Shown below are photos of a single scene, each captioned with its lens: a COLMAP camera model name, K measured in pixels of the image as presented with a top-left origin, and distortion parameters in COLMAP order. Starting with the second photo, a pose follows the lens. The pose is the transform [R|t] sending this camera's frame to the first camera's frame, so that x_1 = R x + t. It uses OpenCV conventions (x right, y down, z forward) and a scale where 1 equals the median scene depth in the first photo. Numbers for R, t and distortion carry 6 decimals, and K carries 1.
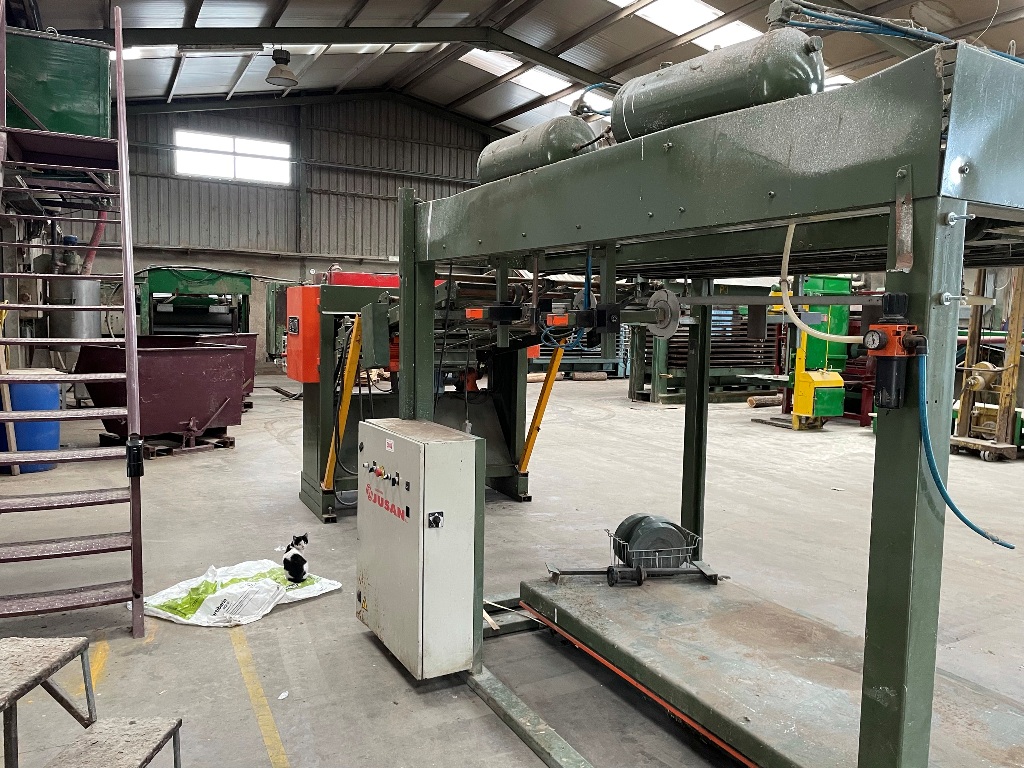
lens RADIAL K [[776.8, 0, 510.6], [0, 776.8, 381.2], [0, 0, 1]] dist [0.086933, -0.106095]
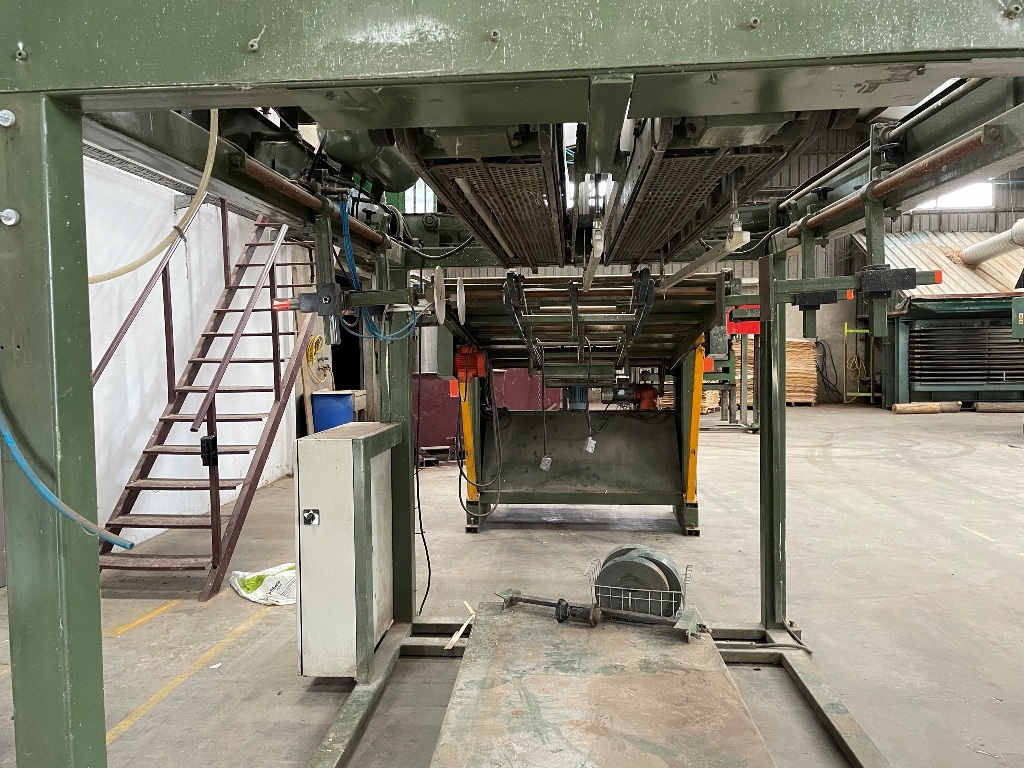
lens RADIAL K [[776.8, 0, 506.7], [0, 776.8, 381.0], [0, 0, 1]] dist [0.086933, -0.106095]
pose [[0.836111, -0.009784, -0.548474, 0.550137], [-0.015140, 0.999048, -0.040901, 0.032795], [0.548352, 0.042502, 0.835167, 0.236635]]
